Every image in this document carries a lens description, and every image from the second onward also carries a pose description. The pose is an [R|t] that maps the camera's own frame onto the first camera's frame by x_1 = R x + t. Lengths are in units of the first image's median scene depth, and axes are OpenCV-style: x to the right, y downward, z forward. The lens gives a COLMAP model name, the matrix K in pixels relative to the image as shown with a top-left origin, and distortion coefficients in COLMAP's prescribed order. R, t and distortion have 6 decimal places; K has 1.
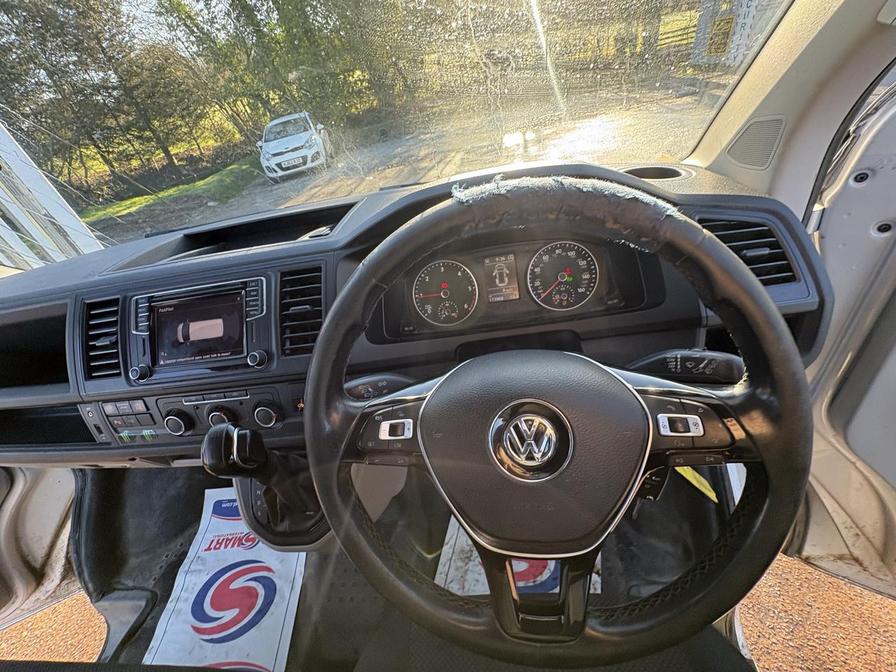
lens RADIAL K [[358.5, 0, 449.7], [0, 358.5, 335.1], [0, 0, 1]] dist [0.005922, 0.000859]
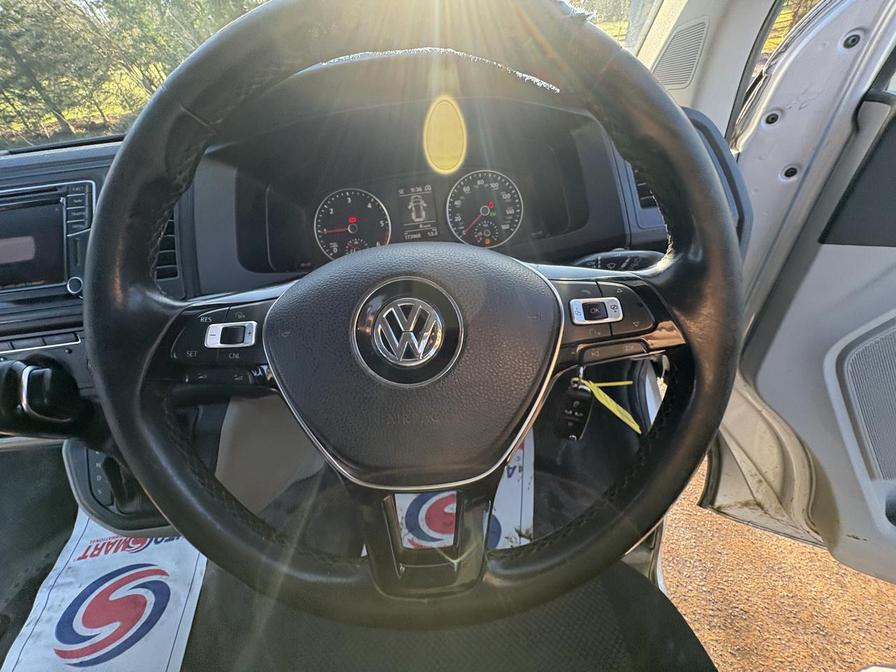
lens RADIAL K [[358.5, 0, 447.2], [0, 358.5, 335.0], [0, 0, 1]] dist [0.005922, 0.000859]
pose [[0.990213, -0.013124, 0.138944, 0.088409], [0.010464, 0.999748, 0.019859, 0.126171], [-0.139170, -0.018211, 0.990101, 0.112303]]
